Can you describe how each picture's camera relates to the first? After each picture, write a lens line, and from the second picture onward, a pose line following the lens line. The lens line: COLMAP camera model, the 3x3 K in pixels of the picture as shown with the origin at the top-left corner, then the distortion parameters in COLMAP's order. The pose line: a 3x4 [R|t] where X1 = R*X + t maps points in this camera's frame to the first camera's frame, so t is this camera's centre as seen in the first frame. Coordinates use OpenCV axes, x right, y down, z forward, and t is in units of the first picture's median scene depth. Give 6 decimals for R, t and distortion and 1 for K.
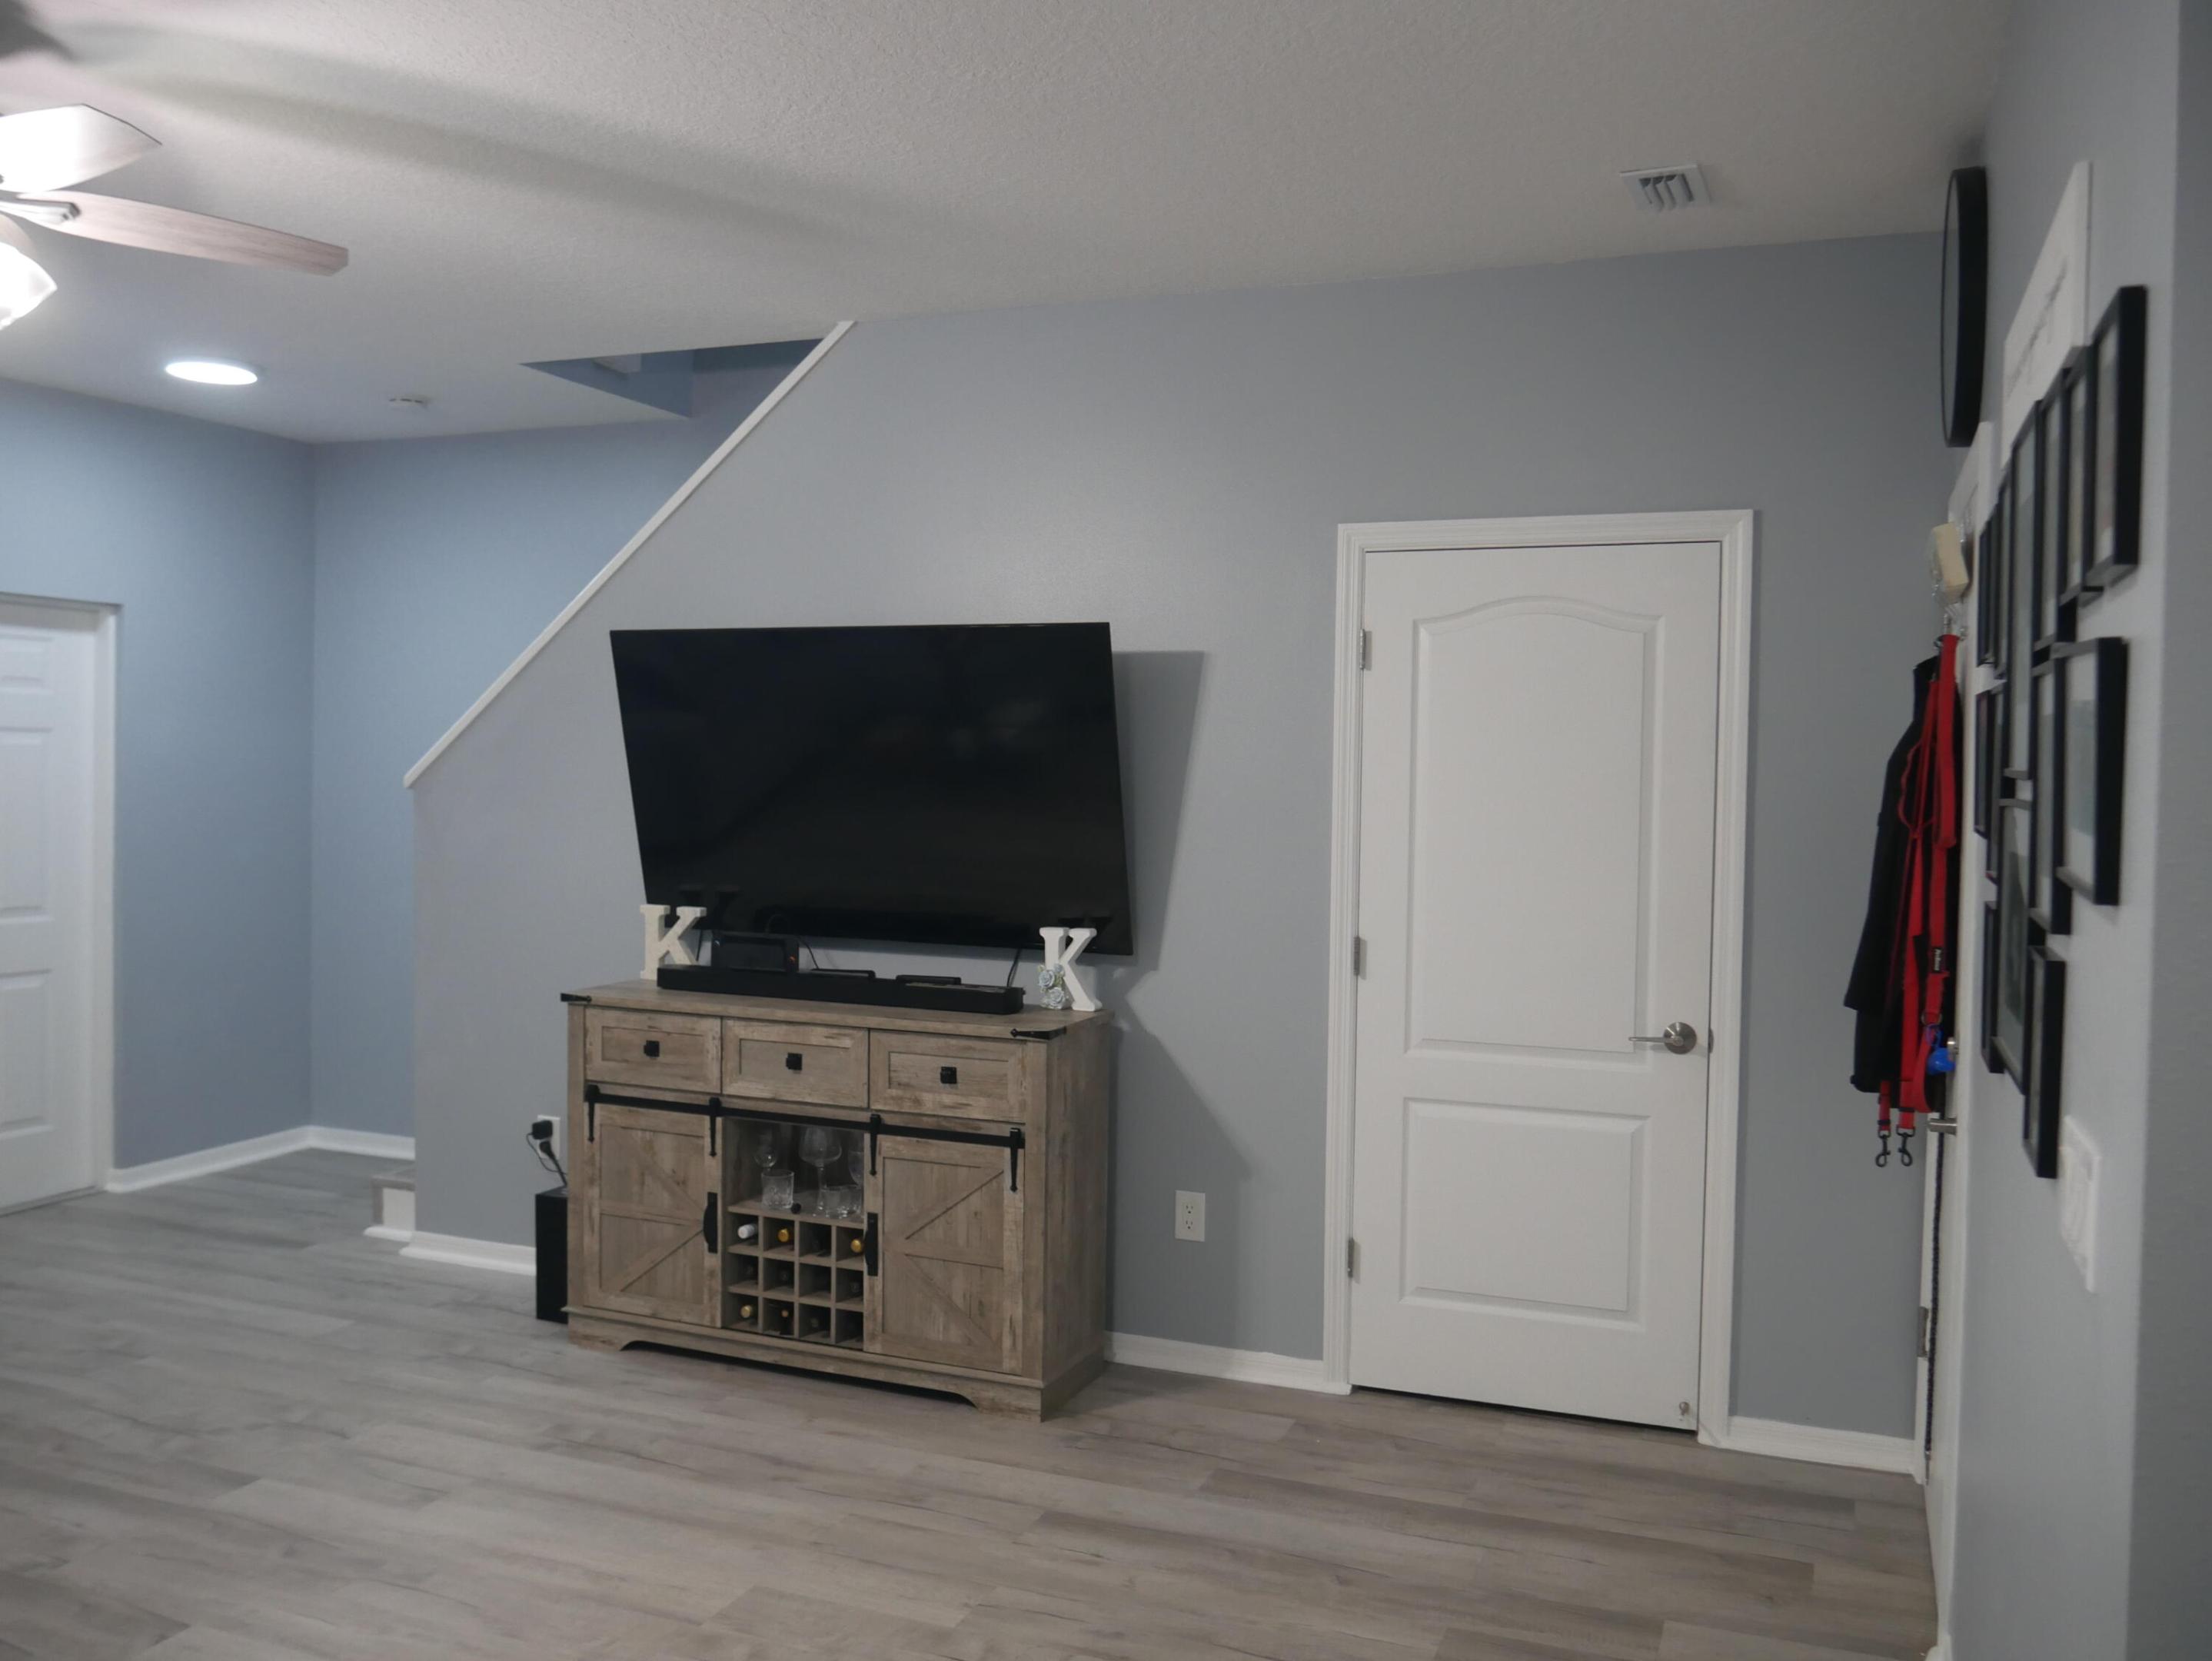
lens RADIAL K [[1835.4, 0, 1107.4], [0, 1835.4, 832.1], [0, 0, 1]] dist [-0.033589, 0.017624]
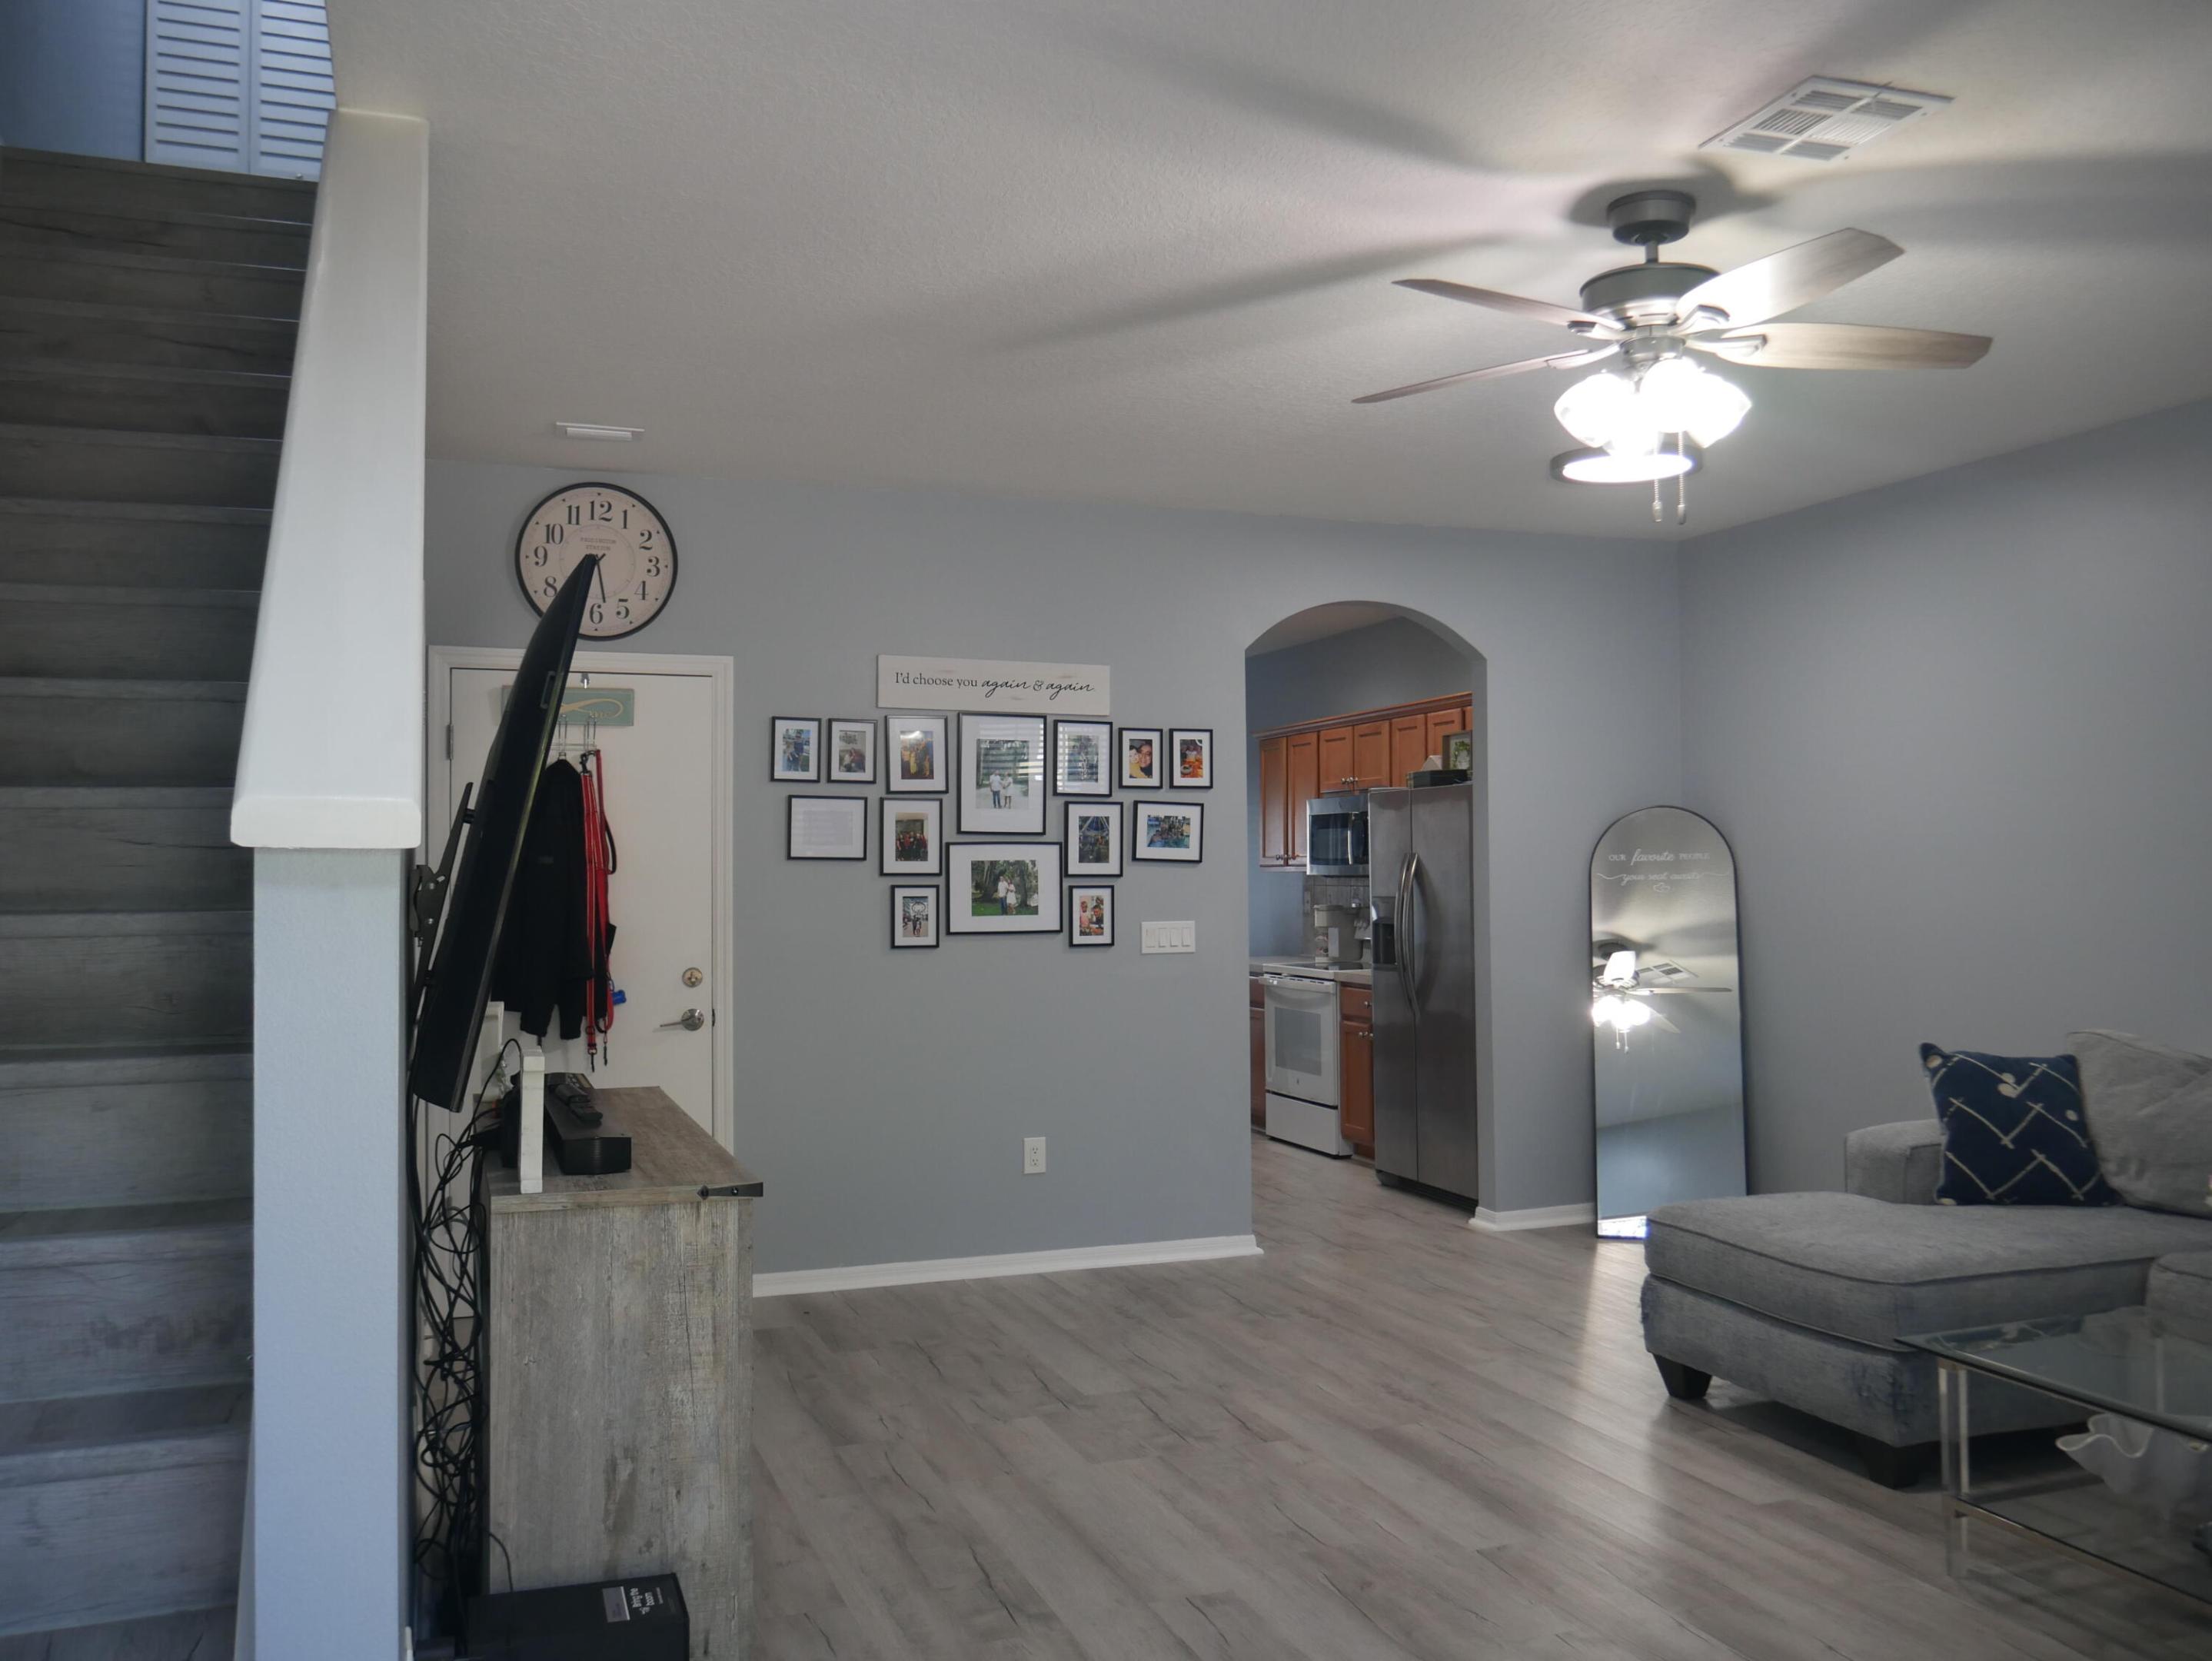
lens RADIAL K [[1835.4, 0, 1110.0], [0, 1835.4, 824.8], [0, 0, 1]] dist [-0.033589, 0.017624]
pose [[-0.677516, 0.008143, 0.735463, -1.045471], [0.026262, 0.999569, 0.013126, -0.044609], [-0.735039, 0.028208, -0.677437, 1.684171]]
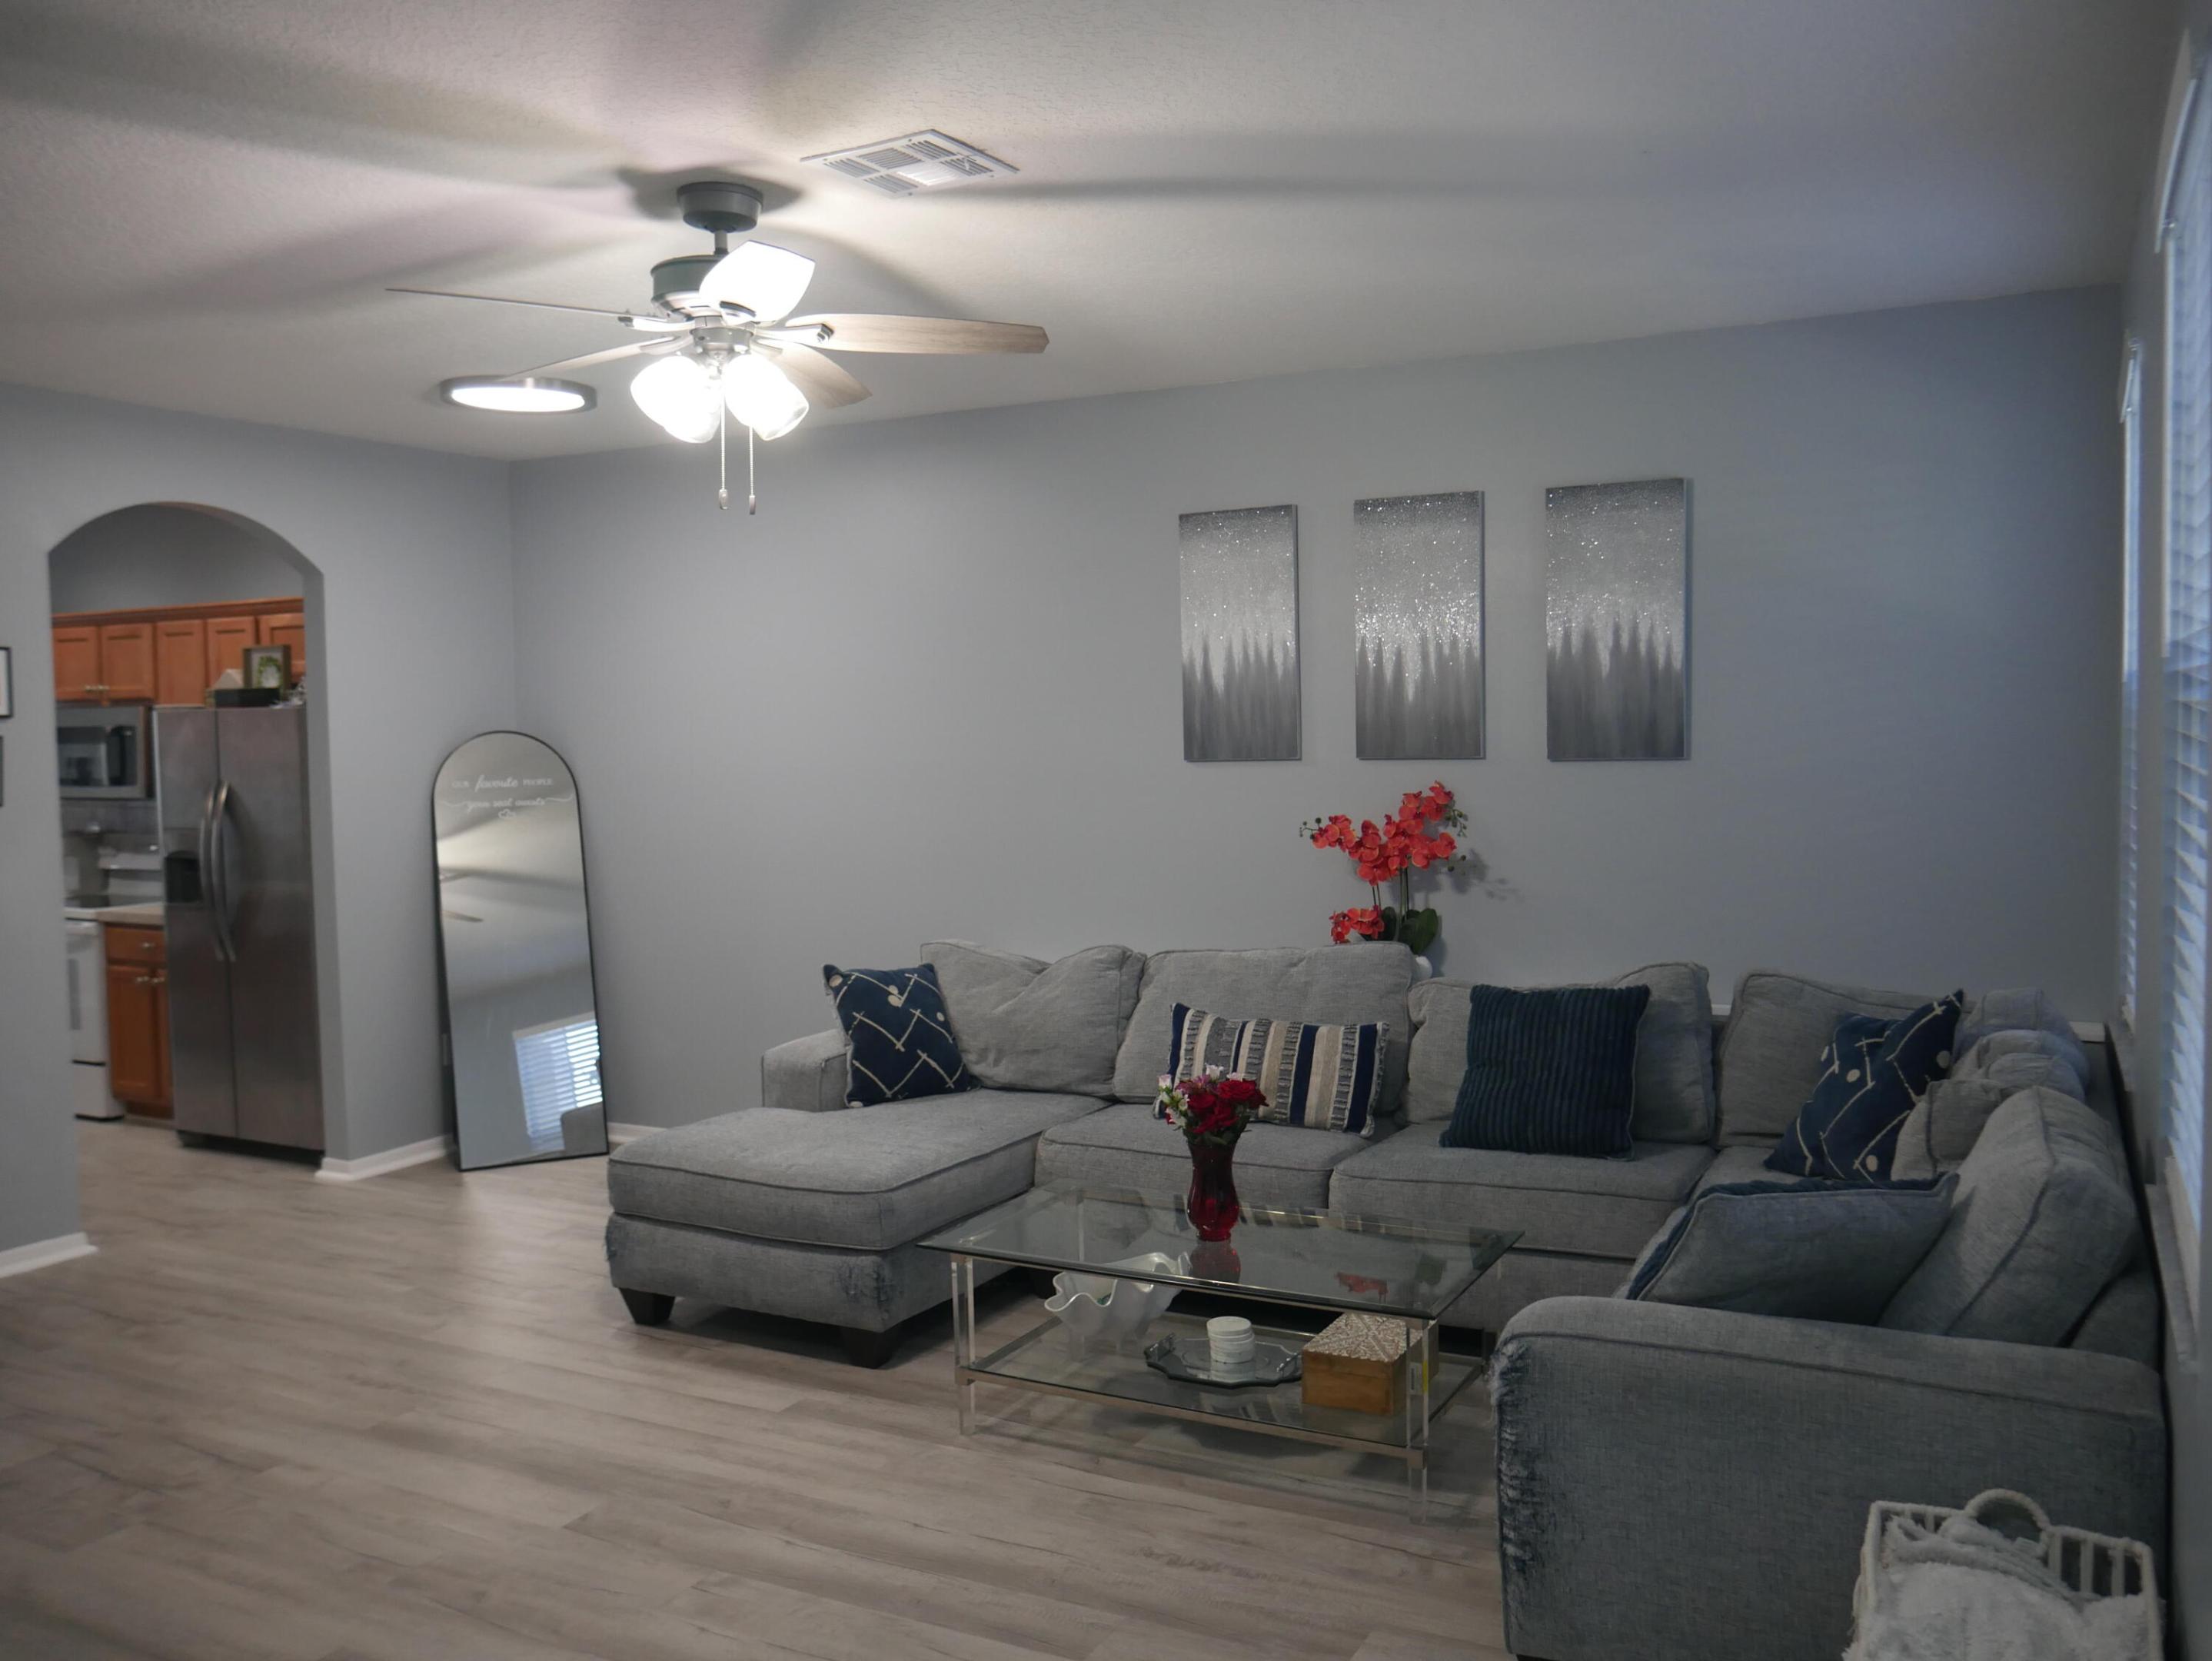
lens RADIAL K [[1835.4, 0, 1110.1], [0, 1835.4, 823.5], [0, 0, 1]] dist [-0.033589, 0.017624]
pose [[-0.996268, -0.009379, 0.085802, -0.822490], [-0.001172, 0.995456, 0.095211, -0.110689], [-0.086305, 0.094755, -0.991752, 1.803627]]
